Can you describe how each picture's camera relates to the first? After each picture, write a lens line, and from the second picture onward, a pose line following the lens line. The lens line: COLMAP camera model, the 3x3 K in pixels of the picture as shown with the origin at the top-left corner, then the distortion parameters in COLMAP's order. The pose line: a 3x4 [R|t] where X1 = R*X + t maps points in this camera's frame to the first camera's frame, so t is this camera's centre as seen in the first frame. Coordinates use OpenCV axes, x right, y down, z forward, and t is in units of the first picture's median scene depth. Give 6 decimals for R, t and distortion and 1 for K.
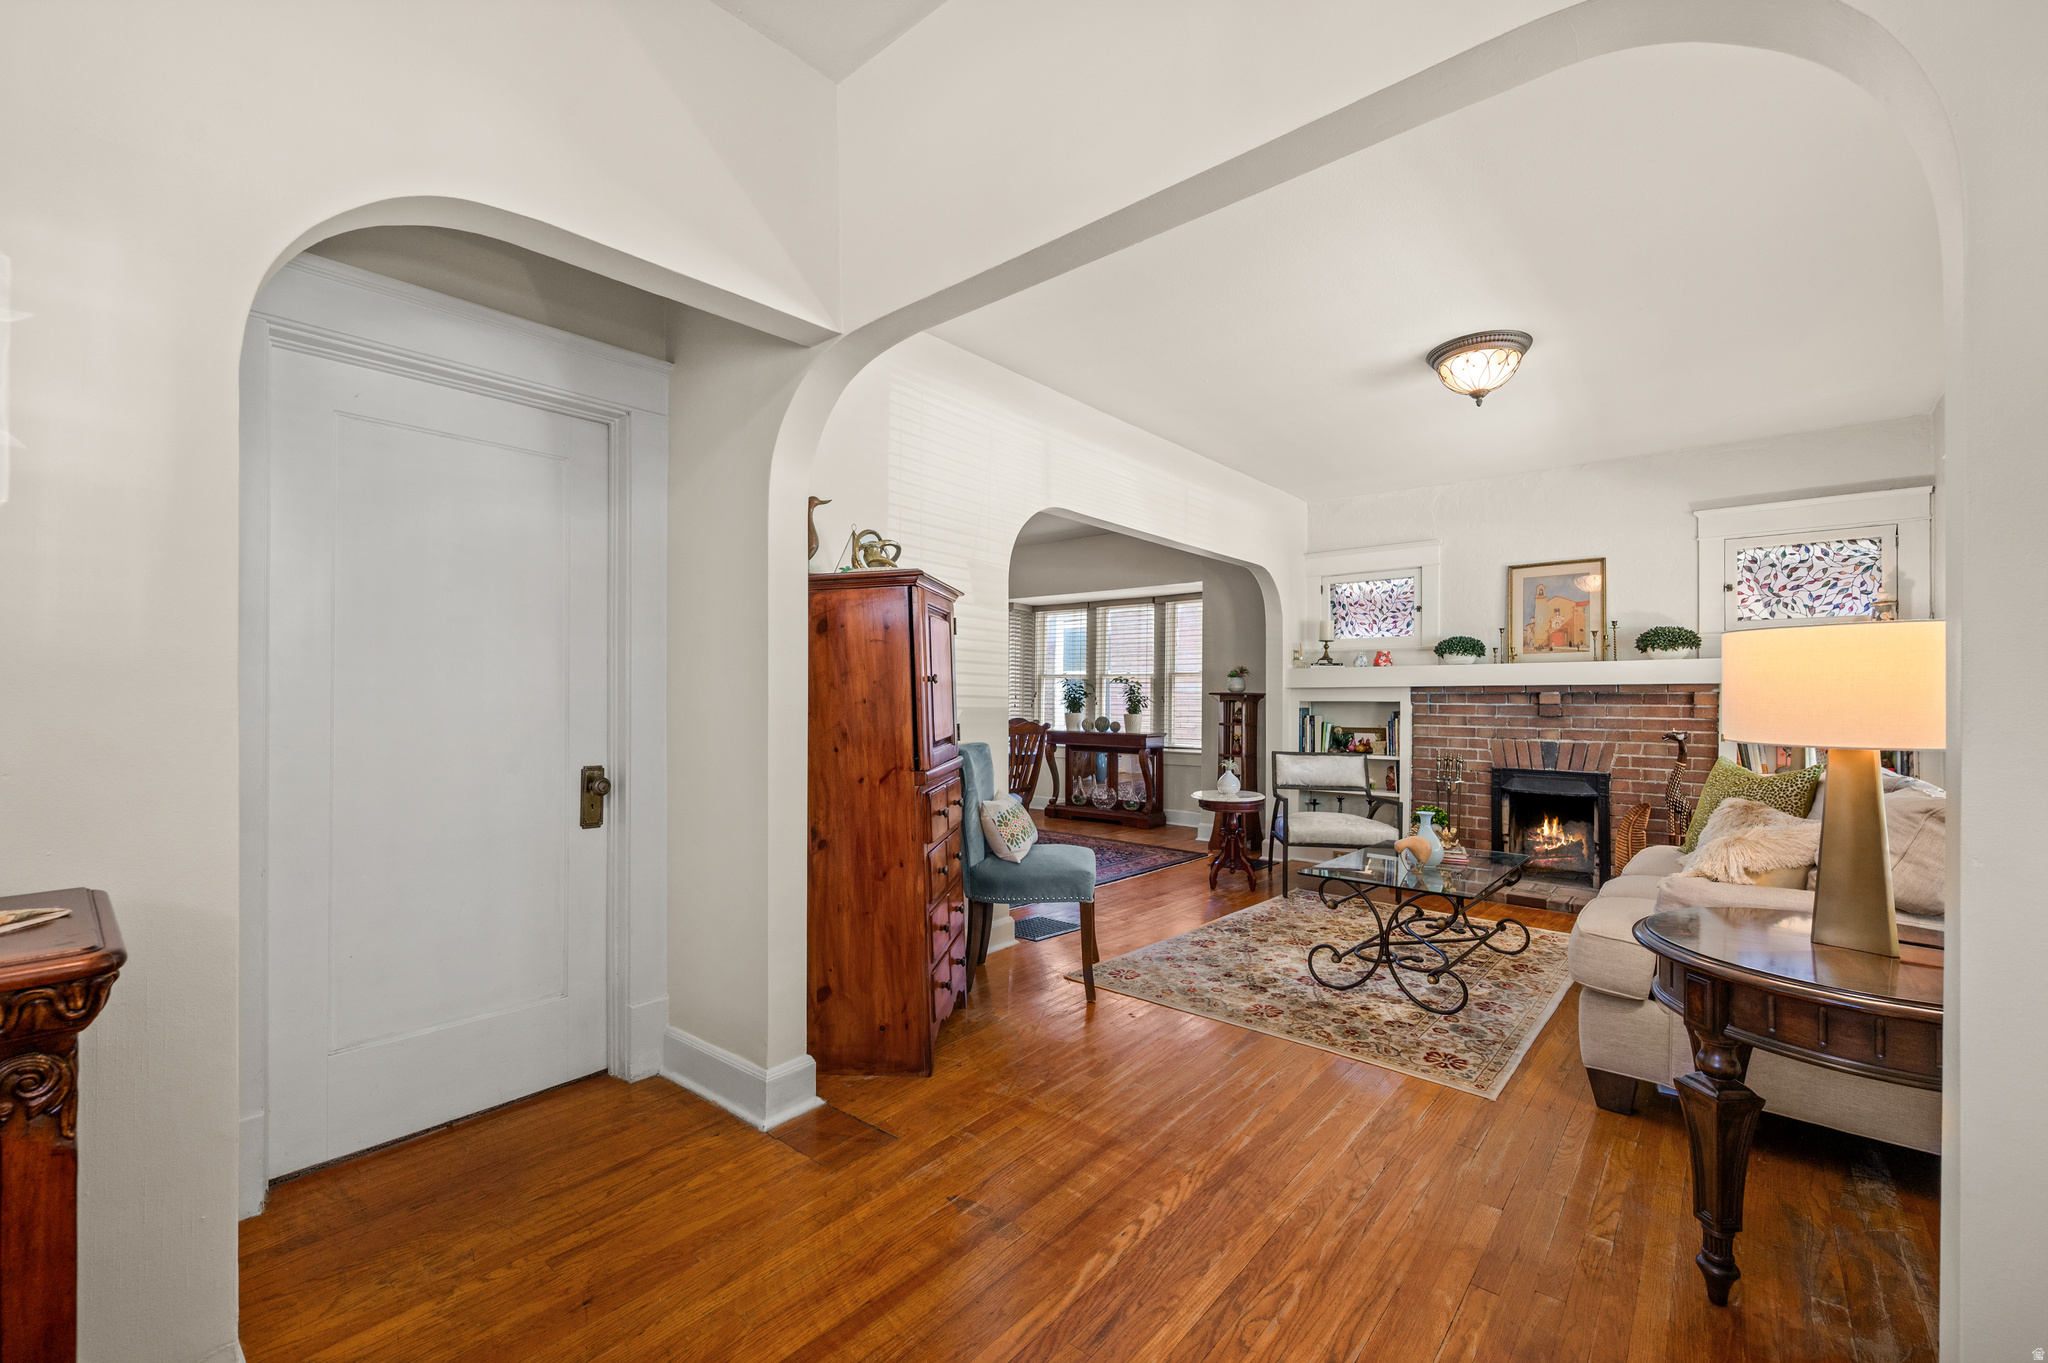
lens RADIAL K [[828.5, 0, 1039.1], [0, 828.5, 693.1], [0, 0, 1]] dist [0.000423, -0.000402]
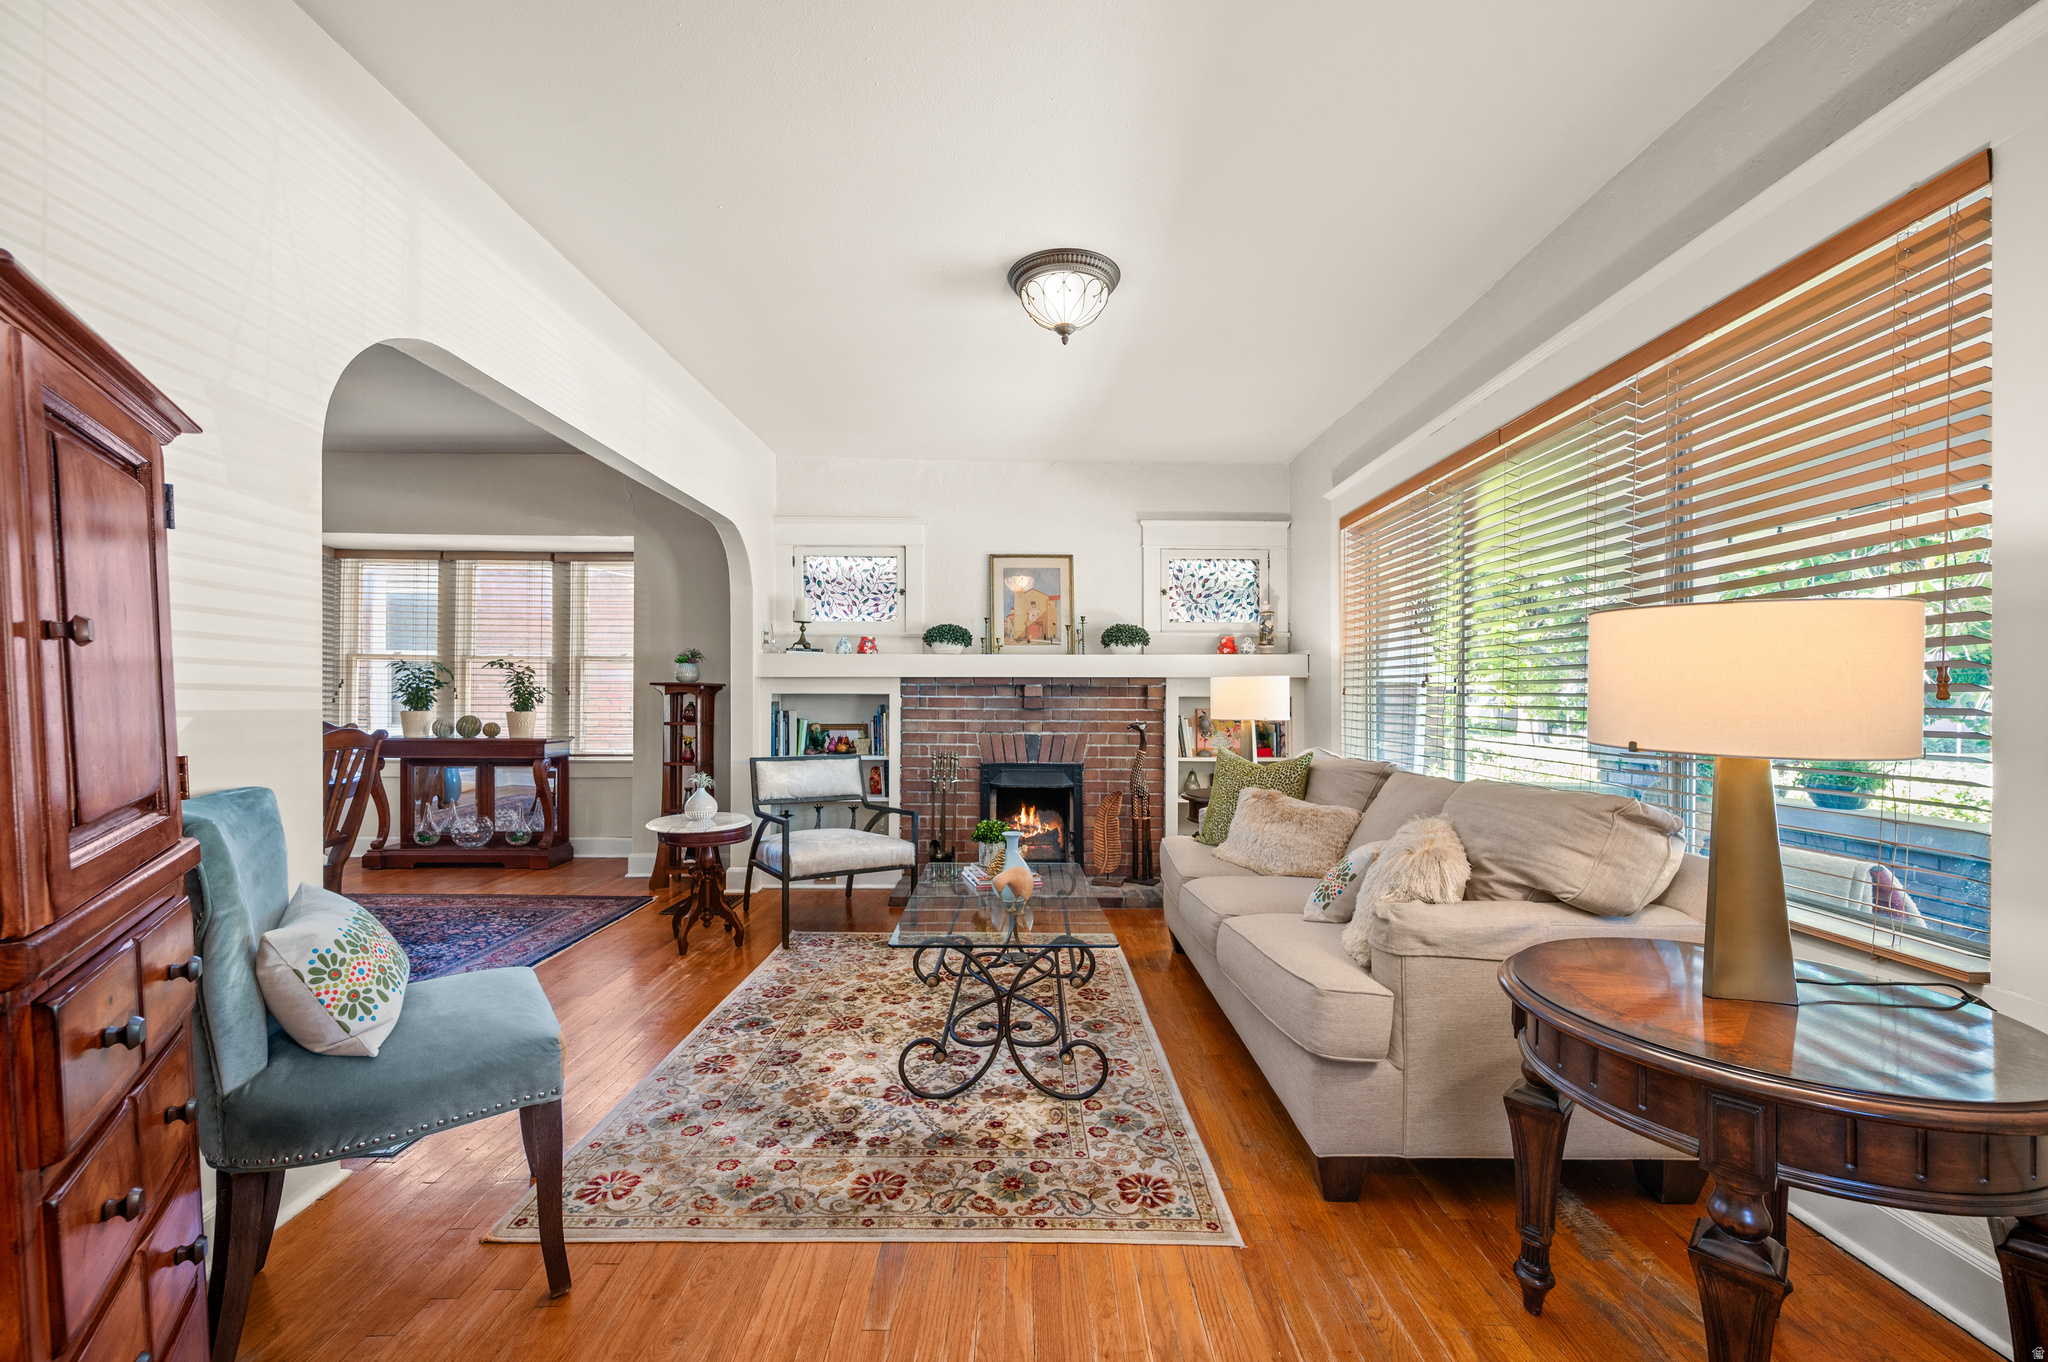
lens RADIAL K [[828.5, 0, 1039.1], [0, 828.5, 692.6], [0, 0, 1]] dist [0.000423, -0.000402]
pose [[0.757205, -0.001042, 0.653176, -0.024884], [-0.005756, 0.999949, 0.008267, 0.000415], [-0.653152, -0.010019, 0.757161, 0.235191]]
